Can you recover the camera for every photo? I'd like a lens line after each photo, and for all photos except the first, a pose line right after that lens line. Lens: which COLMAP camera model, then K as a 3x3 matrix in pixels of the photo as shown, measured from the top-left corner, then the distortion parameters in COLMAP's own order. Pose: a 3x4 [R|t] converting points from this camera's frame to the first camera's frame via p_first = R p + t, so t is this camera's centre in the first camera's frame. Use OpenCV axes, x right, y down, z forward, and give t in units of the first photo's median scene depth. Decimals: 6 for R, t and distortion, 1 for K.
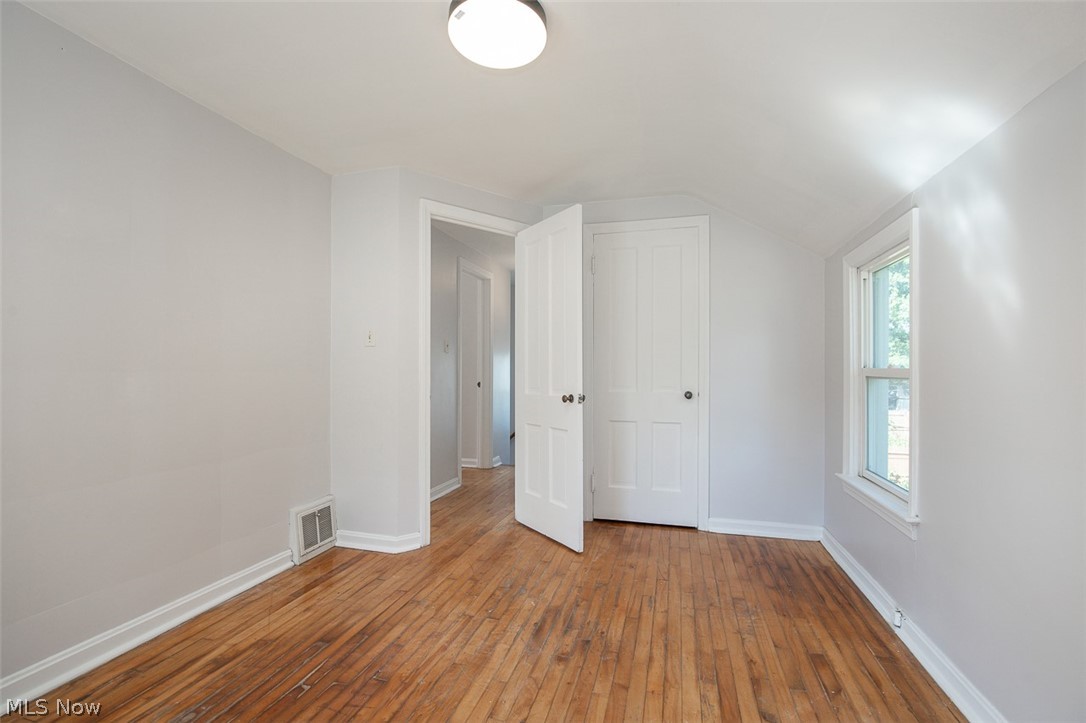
lens RADIAL K [[484.2, 0, 544.7], [0, 484.2, 379.1], [0, 0, 1]] dist [-0.013964, 0.000177]
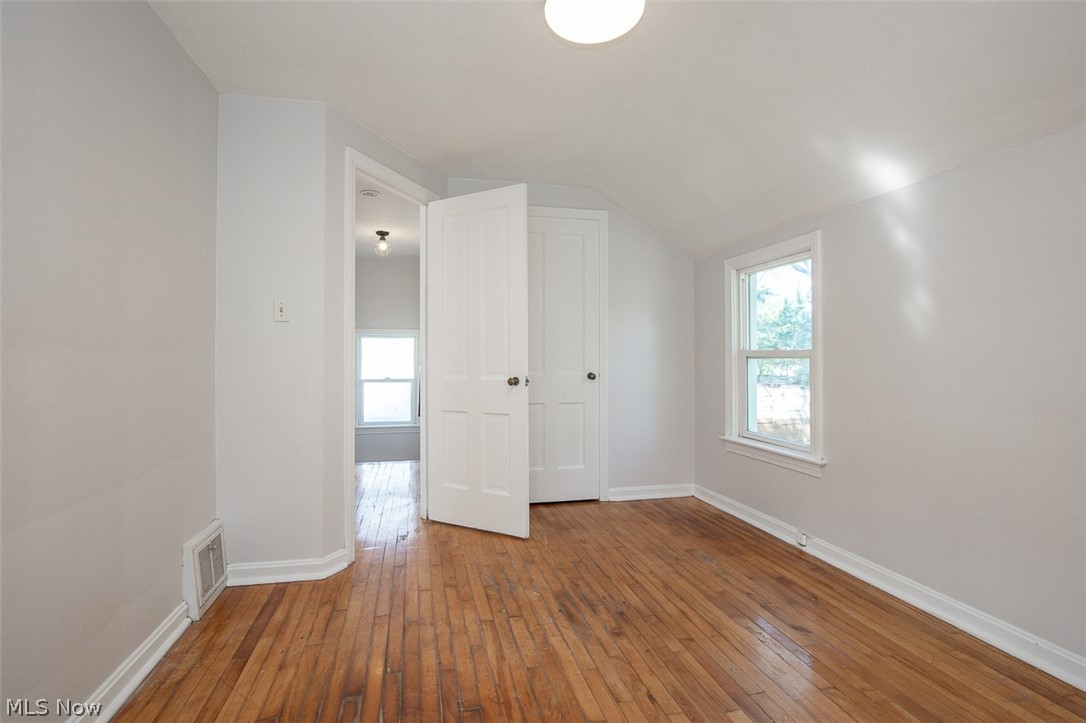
lens RADIAL K [[498.9, 0, 543.0], [0, 498.9, 361.5], [0, 0, 1]] dist [-0.014459, 0.000802]
pose [[0.882868, -0.007719, 0.469559, -0.433944], [0.012002, 0.999909, -0.006129, 0.008409], [-0.469469, 0.011046, 0.882880, 0.104603]]
